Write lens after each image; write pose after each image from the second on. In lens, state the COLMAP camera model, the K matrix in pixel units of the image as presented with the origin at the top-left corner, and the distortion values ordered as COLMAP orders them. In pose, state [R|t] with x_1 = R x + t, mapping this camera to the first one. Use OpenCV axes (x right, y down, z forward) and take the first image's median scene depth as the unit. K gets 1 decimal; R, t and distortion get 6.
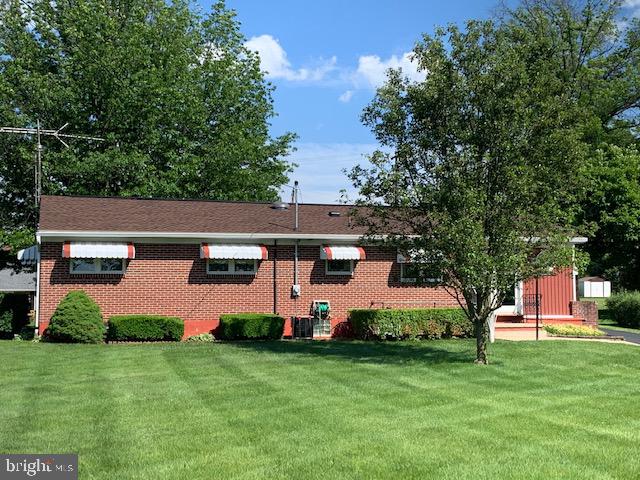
lens RADIAL K [[953.4, 0, 319.0], [0, 953.4, 240.9], [0, 0, 1]] dist [0.100021, 0.000000]
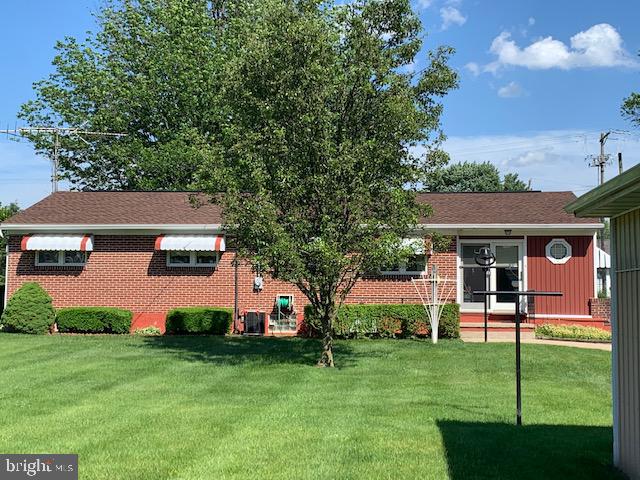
lens RADIAL K [[953.4, 0, 319.0], [0, 953.4, 238.2], [0, 0, 1]] dist [0.100021, 0.000000]
pose [[0.944045, -0.008137, -0.329715, 0.356327], [0.009600, 0.999950, 0.002808, 0.004850], [0.329676, -0.005816, 0.944076, 0.126384]]
